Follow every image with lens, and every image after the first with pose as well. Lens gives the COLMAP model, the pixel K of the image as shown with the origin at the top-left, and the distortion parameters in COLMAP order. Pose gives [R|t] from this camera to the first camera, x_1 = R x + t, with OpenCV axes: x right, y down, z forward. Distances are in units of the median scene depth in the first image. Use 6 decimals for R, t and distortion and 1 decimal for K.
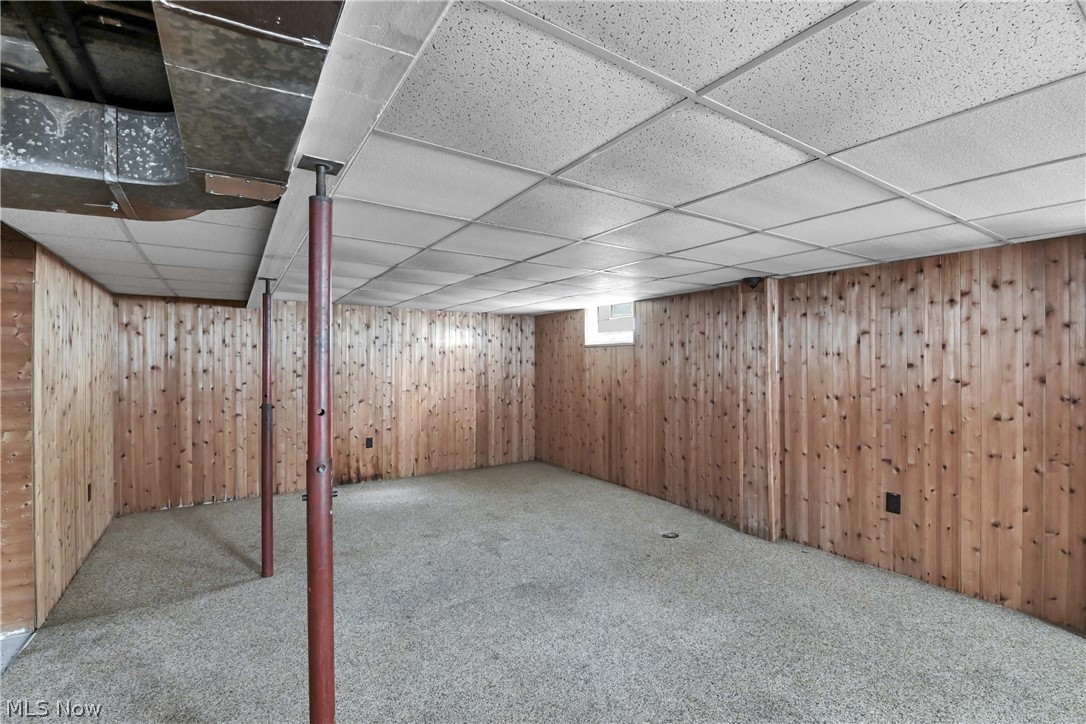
lens RADIAL K [[496.1, 0, 548.2], [0, 496.1, 363.1], [0, 0, 1]] dist [-0.002289, -0.008106]
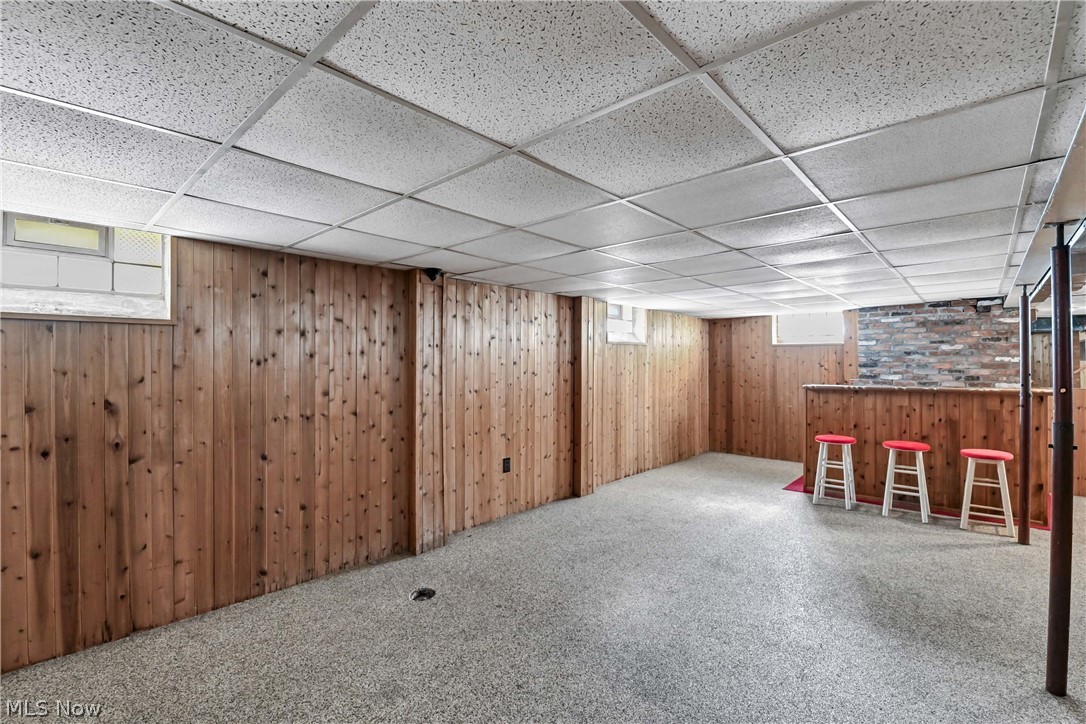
lens RADIAL K [[496.1, 0, 549.9], [0, 496.1, 359.0], [0, 0, 1]] dist [-0.002289, -0.008106]
pose [[-0.272562, 0.004718, 0.962127, -0.530176], [0.000965, 0.999989, -0.004631, -0.000625], [-0.962138, -0.000334, -0.272563, 1.038689]]
